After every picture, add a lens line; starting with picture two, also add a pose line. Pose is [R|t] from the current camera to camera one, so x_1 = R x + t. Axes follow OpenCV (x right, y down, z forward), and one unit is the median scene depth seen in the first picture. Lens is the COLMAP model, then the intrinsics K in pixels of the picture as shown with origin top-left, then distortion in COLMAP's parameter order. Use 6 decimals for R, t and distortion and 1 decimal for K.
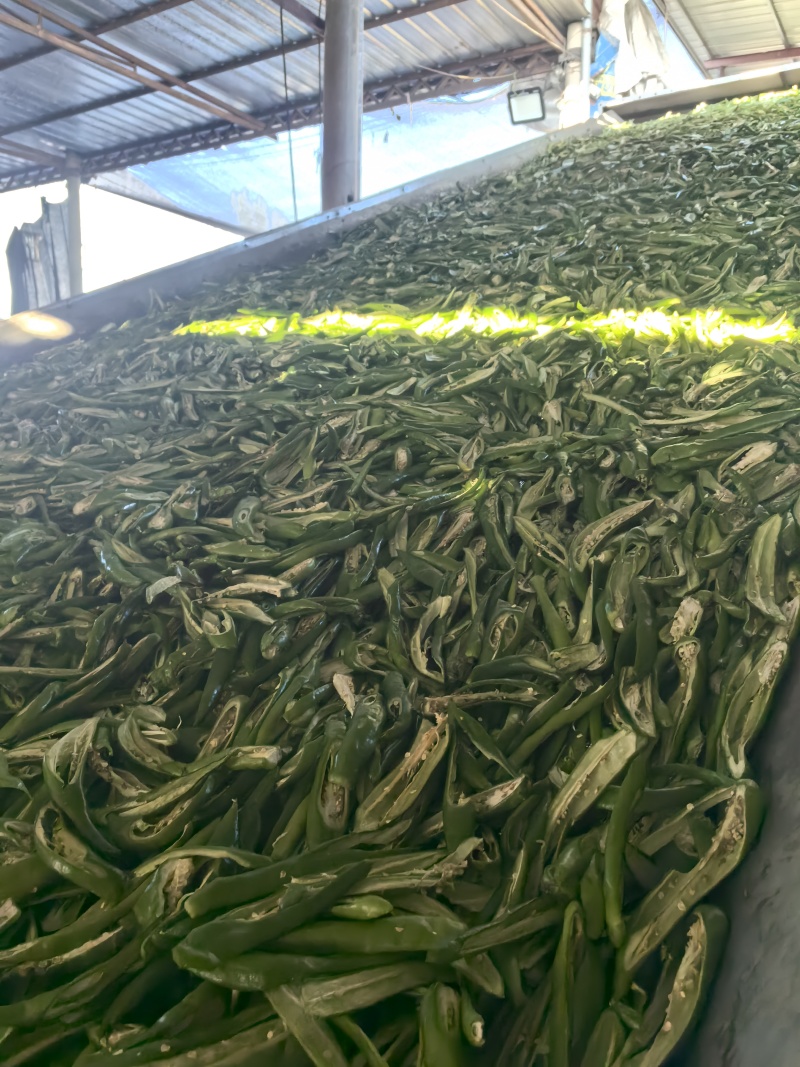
lens RADIAL K [[849.8, 0, 400.0], [0, 849.8, 533.5], [0, 0, 1]] dist [0.006577, 0.004109]
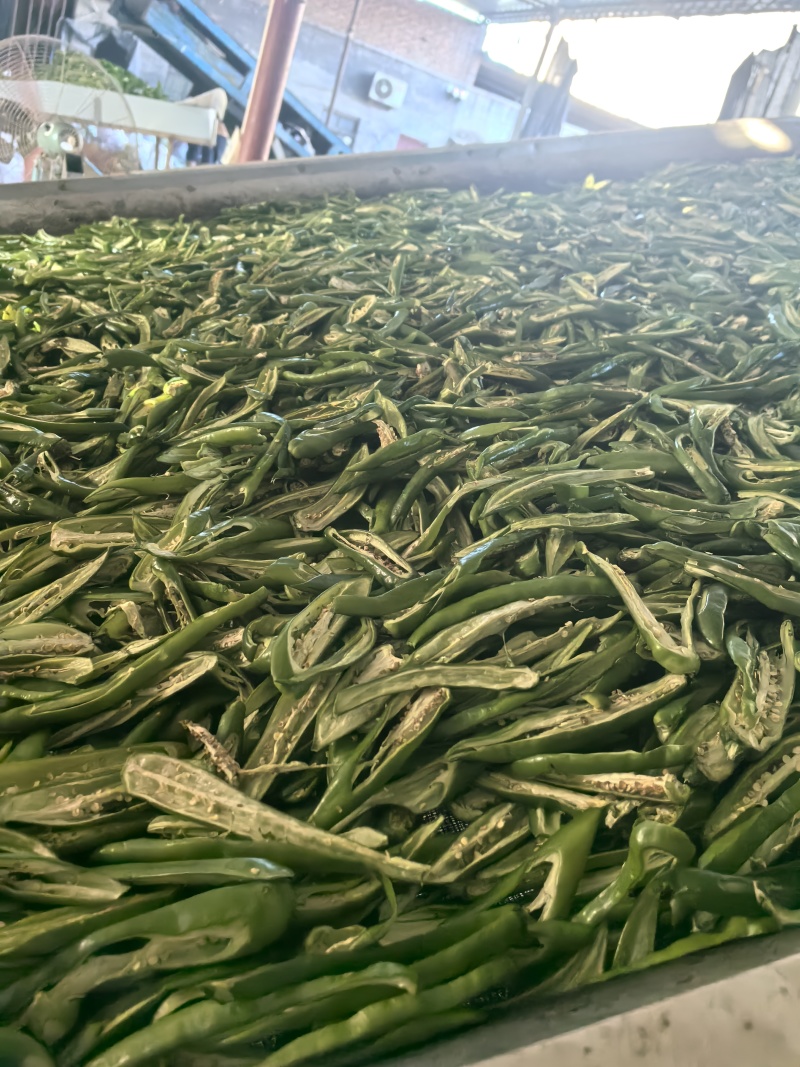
lens RADIAL K [[849.8, 0, 400.0], [0, 849.8, 533.5], [0, 0, 1]] dist [0.006577, 0.004109]
pose [[0.726803, 0.468827, -0.501956, -0.004282], [-0.386190, 0.883290, 0.265812, 0.246249], [0.567992, 0.000658, 0.823034, -0.293226]]
